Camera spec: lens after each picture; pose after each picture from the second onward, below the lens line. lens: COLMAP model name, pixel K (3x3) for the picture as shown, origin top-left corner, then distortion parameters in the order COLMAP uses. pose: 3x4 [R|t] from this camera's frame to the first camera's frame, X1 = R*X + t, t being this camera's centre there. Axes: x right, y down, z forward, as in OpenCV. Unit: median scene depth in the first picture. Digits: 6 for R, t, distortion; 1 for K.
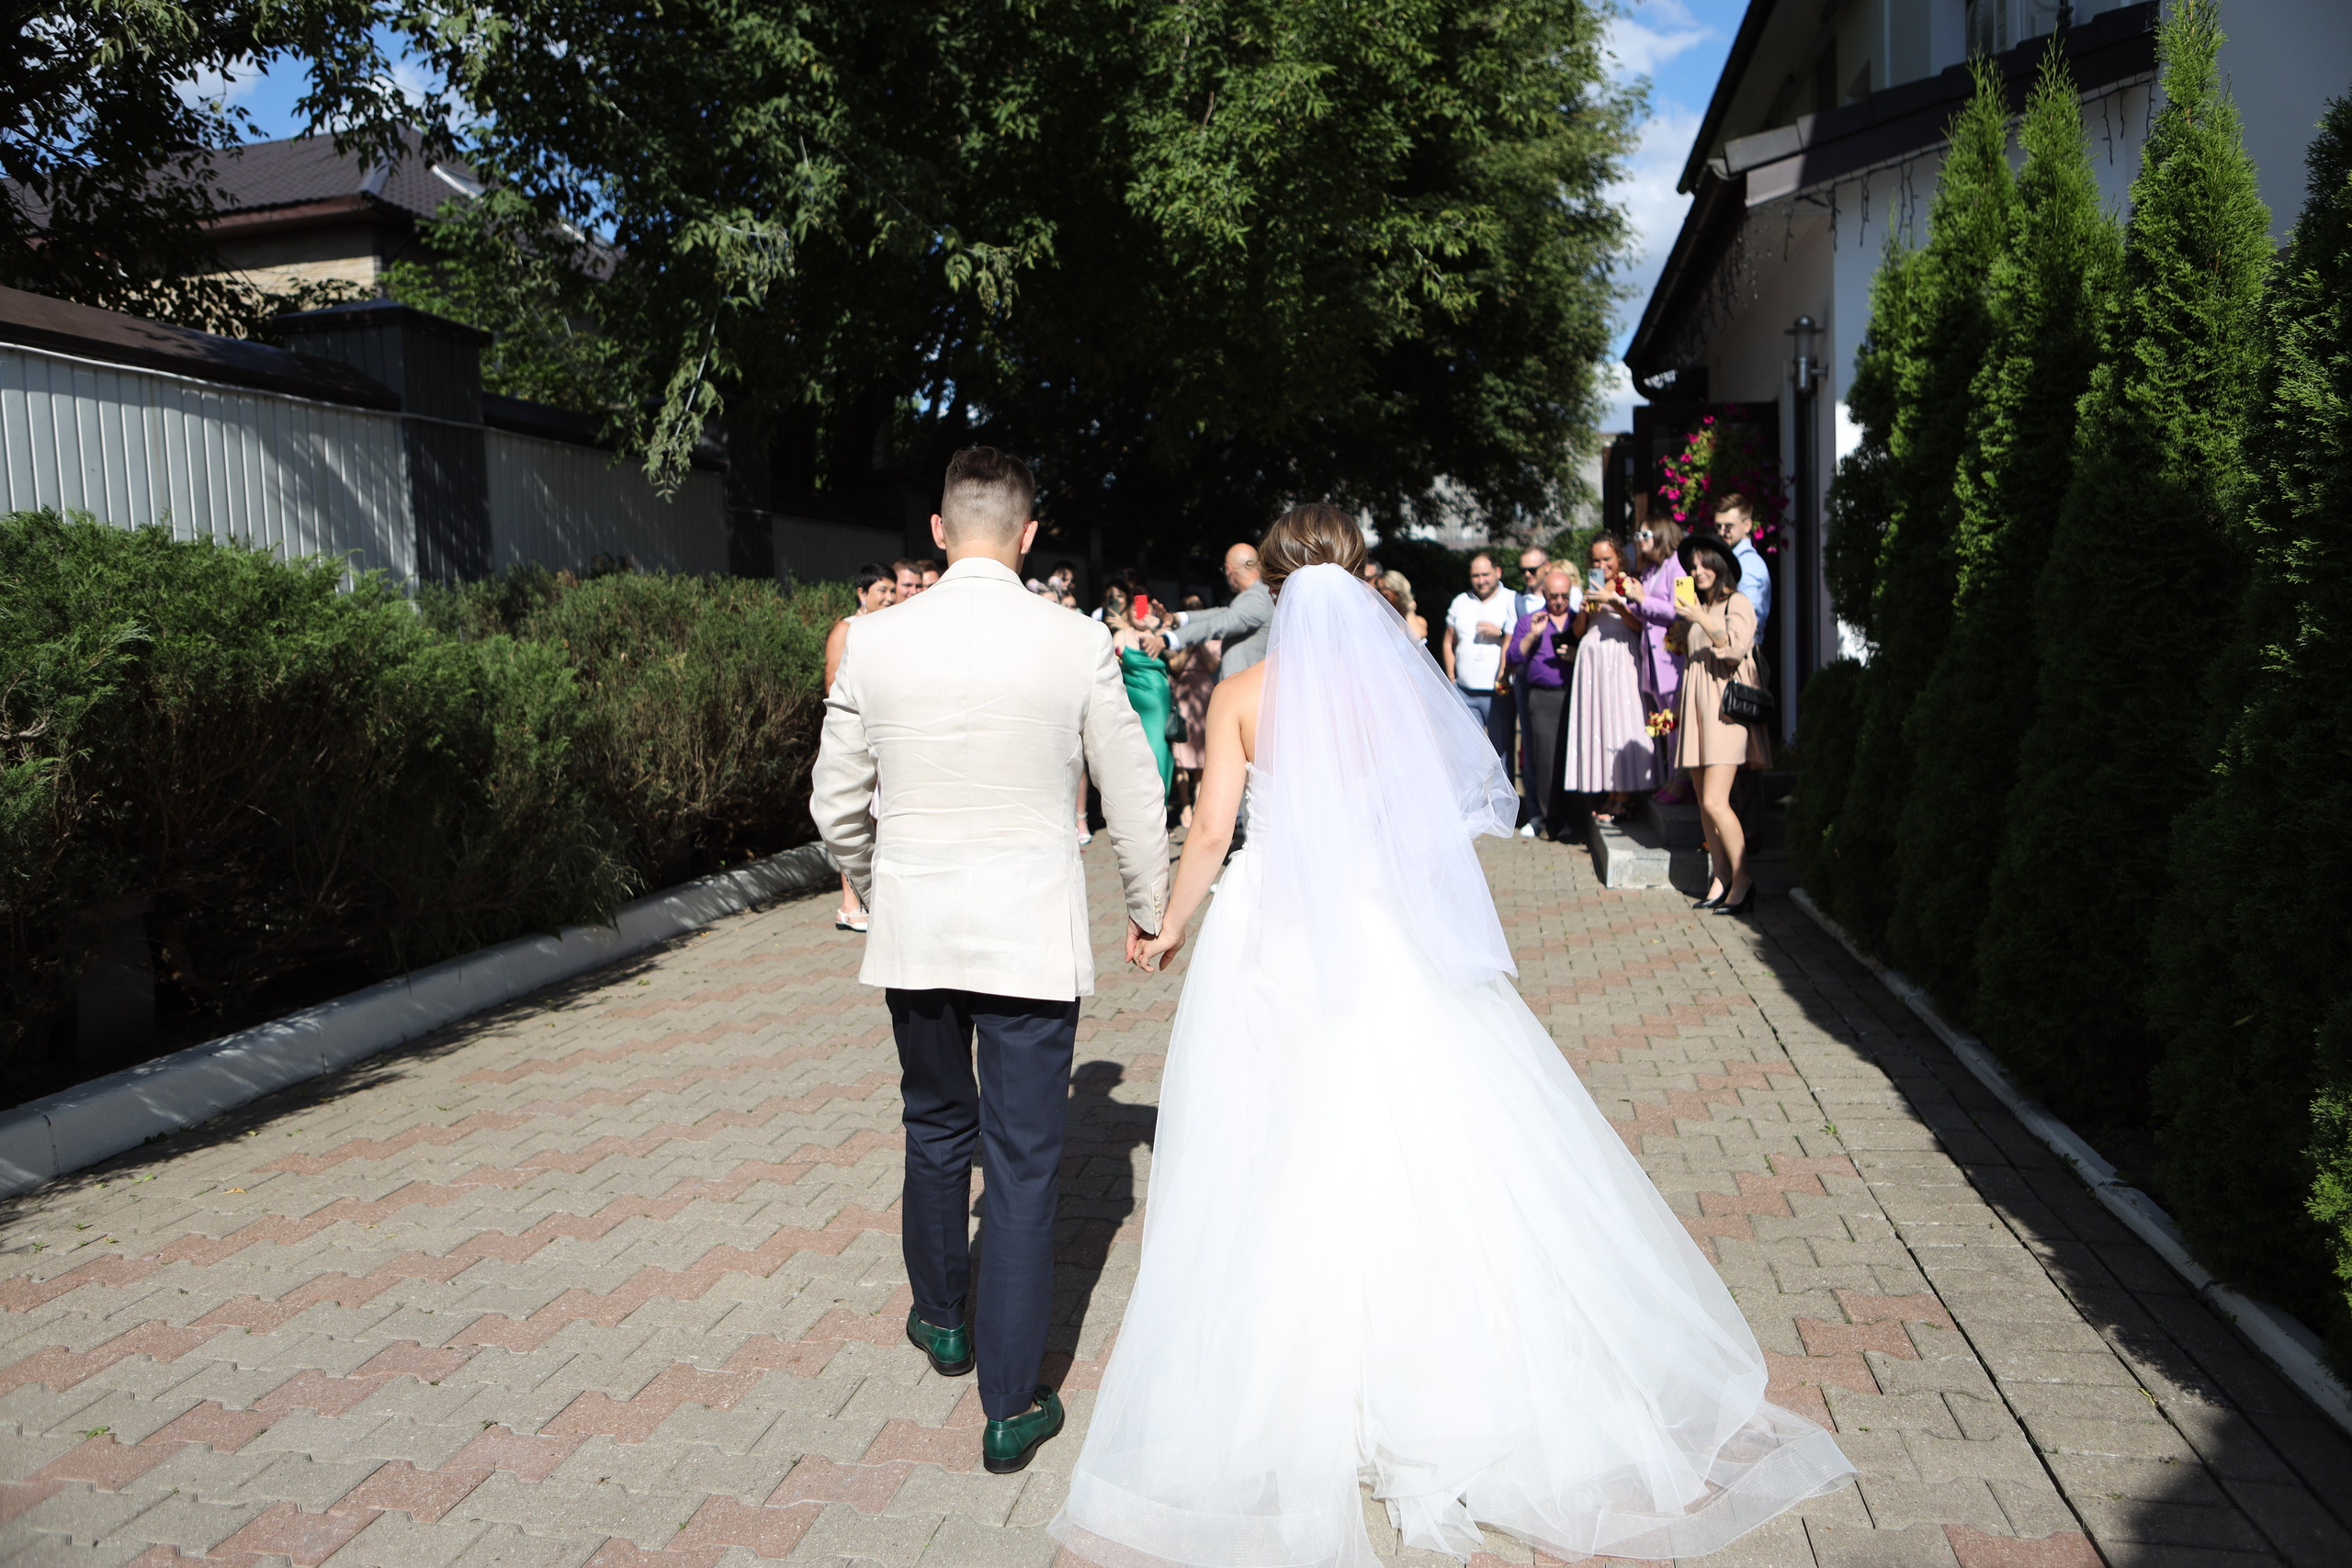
lens RADIAL K [[1610.7, 0, 1180.1], [0, 1610.7, 776.9], [0, 0, 1]] dist [-0.110951, 0.078388]
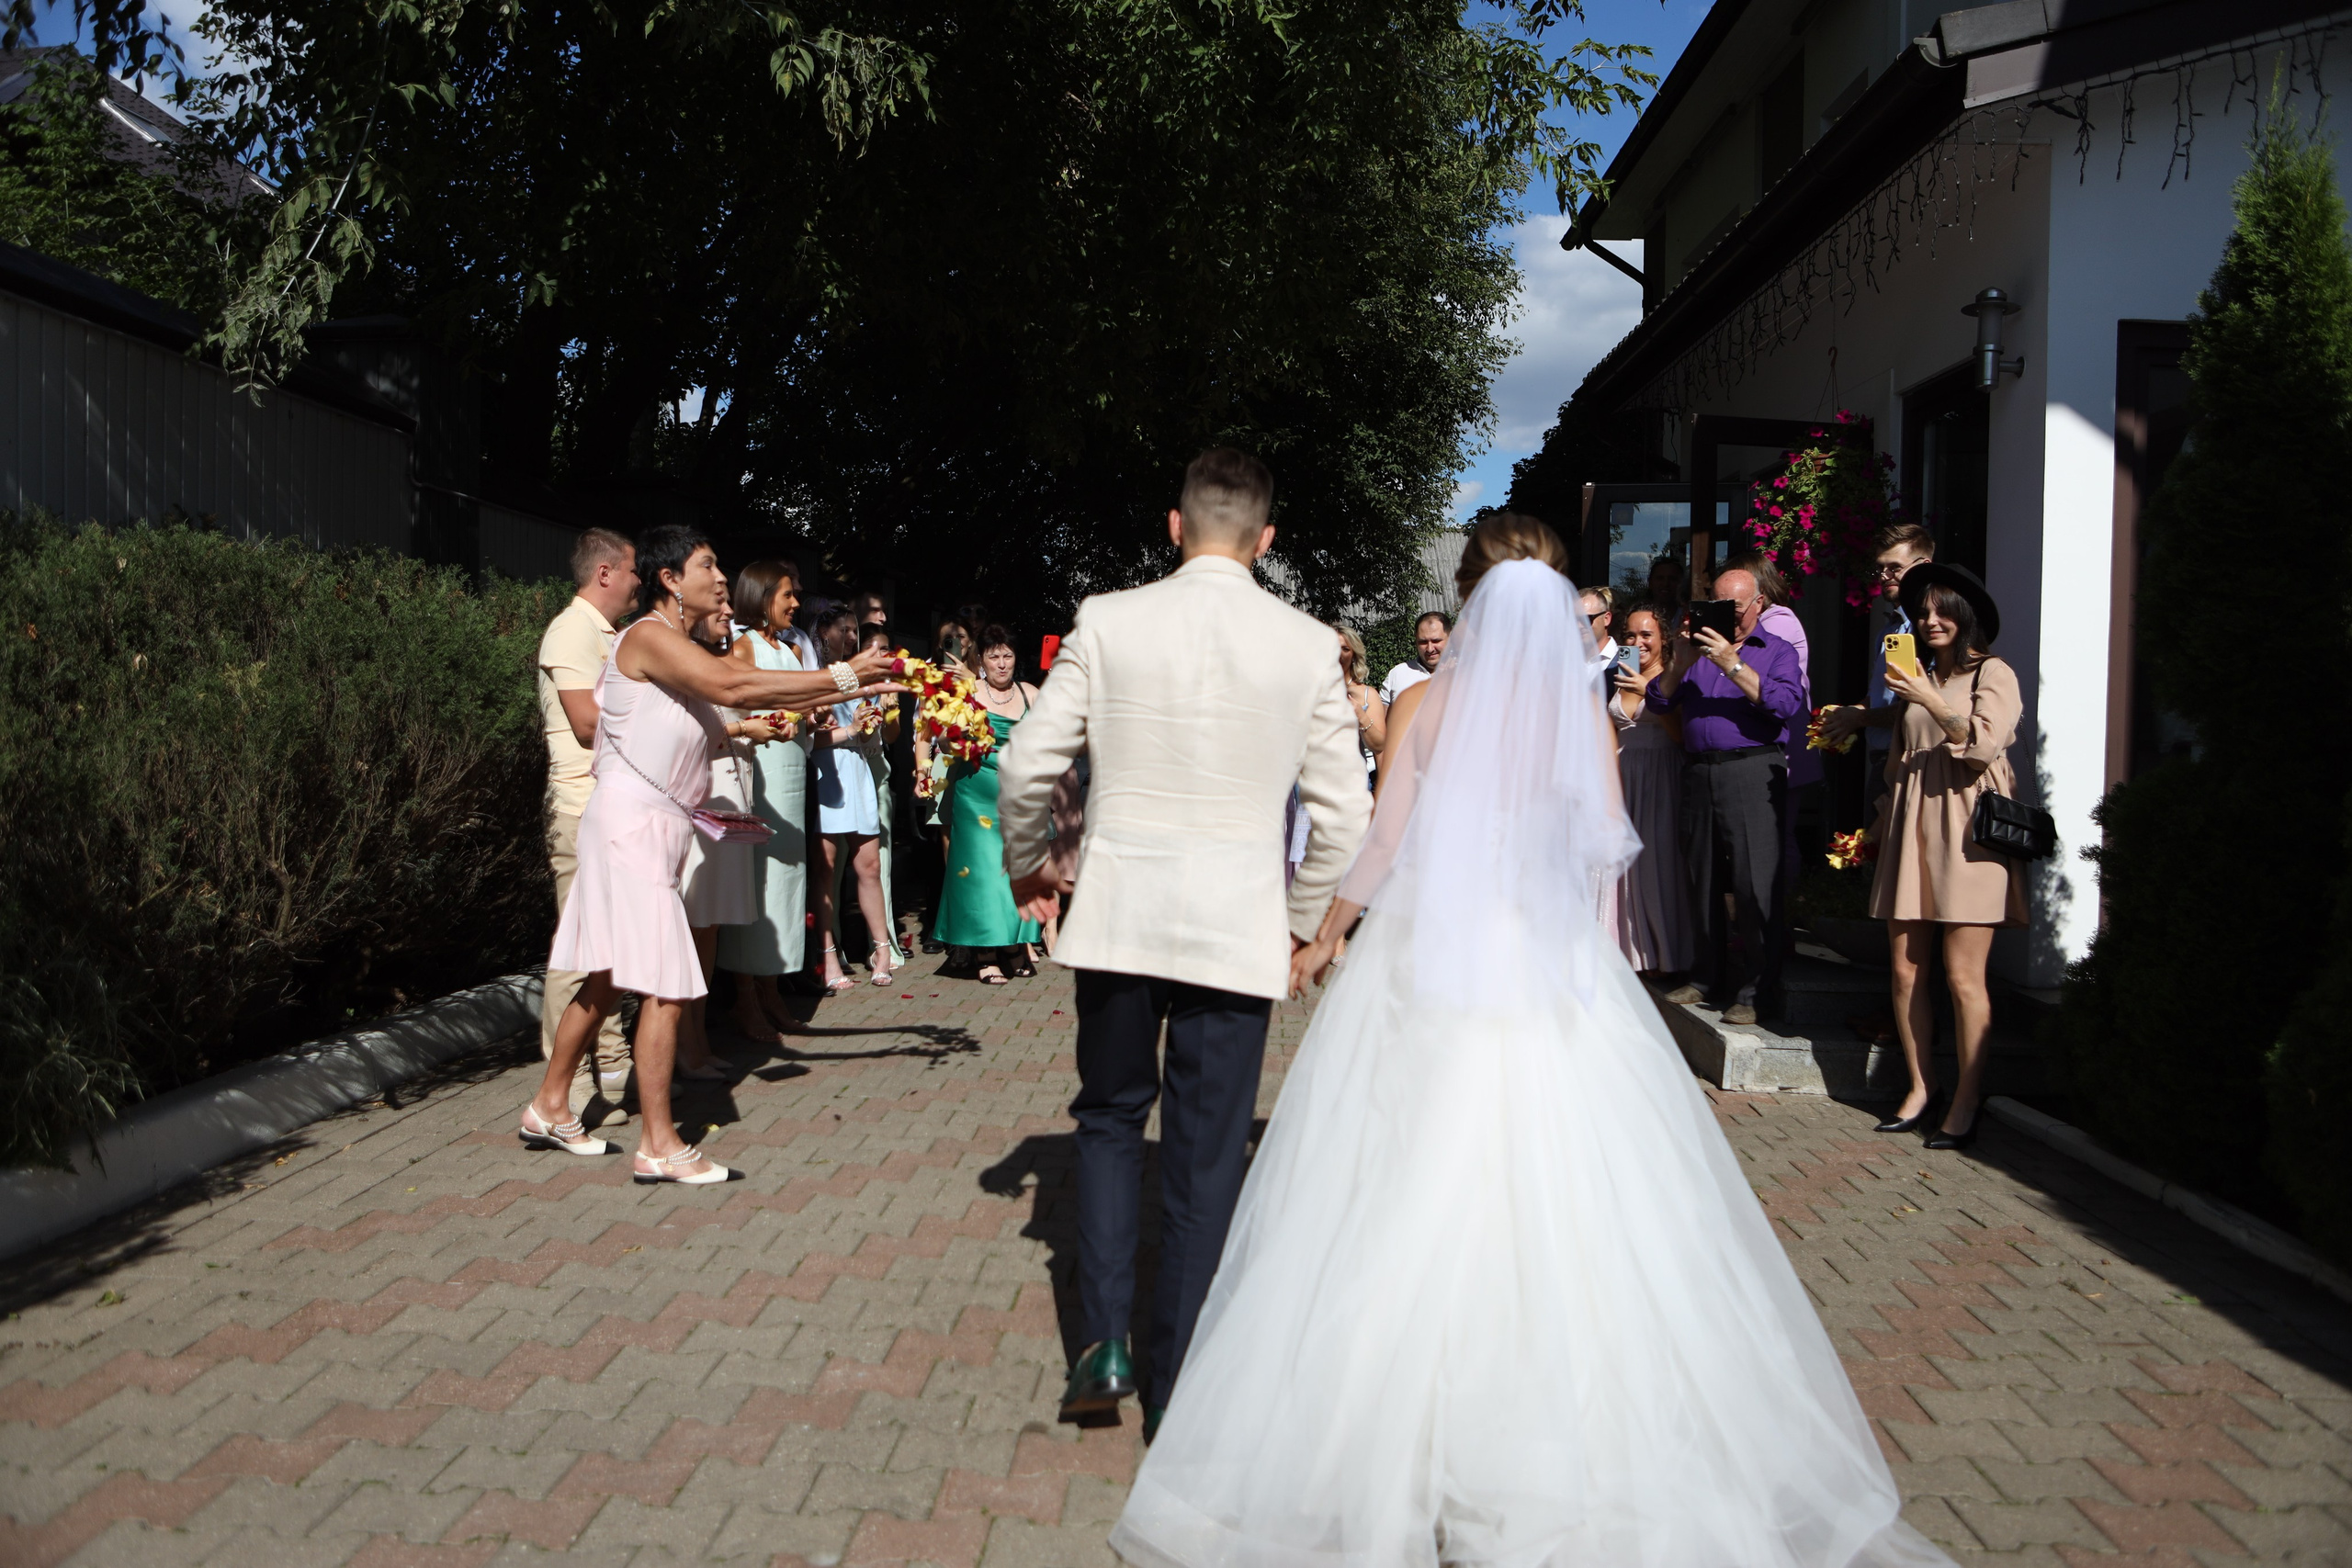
lens RADIAL K [[1616.1, 0, 1193.9], [0, 1616.1, 820.1], [0, 0, 1]] dist [-0.112489, 0.078319]
pose [[0.986370, 0.041561, 0.159207, -0.070331], [-0.037569, 0.998902, -0.028001, -0.018285], [-0.160196, 0.021638, 0.986848, 0.383688]]
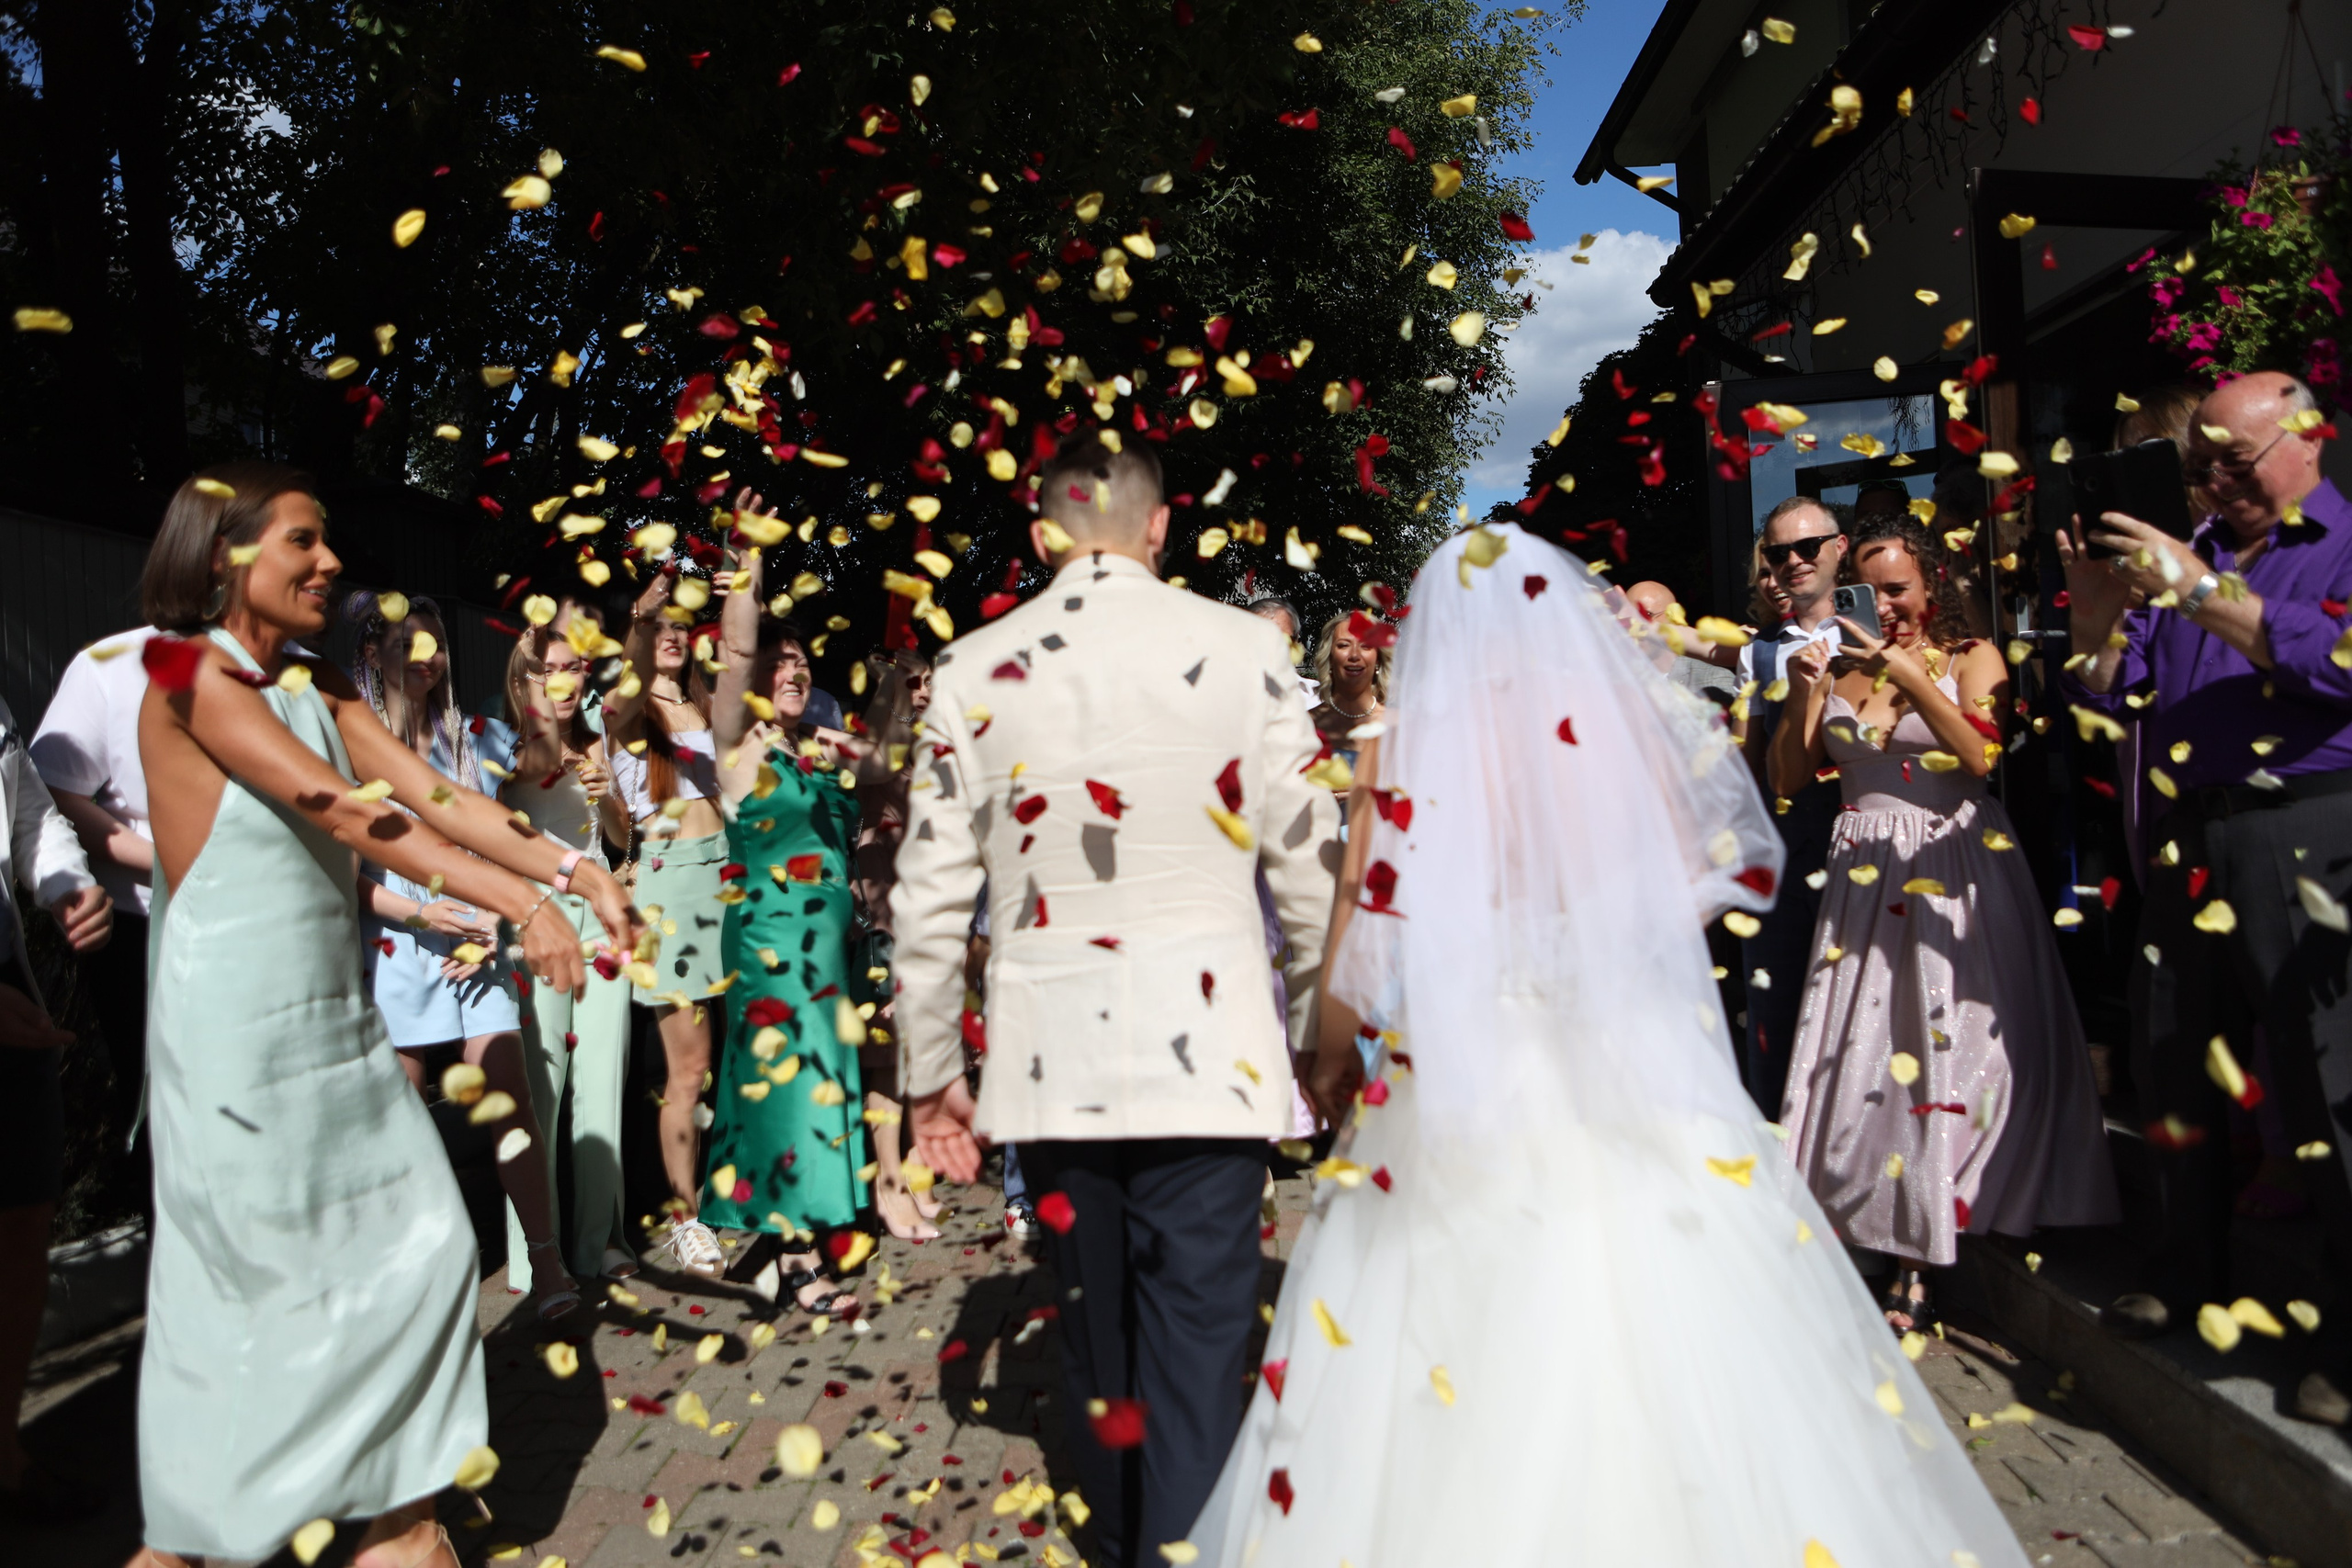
lens RADIAL K [[1602.9, 0, 1190.1], [0, 1602.9, 780.1], [0, 0, 1]] dist [-0.097976, 0.055161]
pose [[0.988091, -0.005097, 0.153784, 0.039081], [0.018362, 0.996215, -0.084962, -0.064103], [-0.152769, 0.086774, 0.984445, 0.845011]]
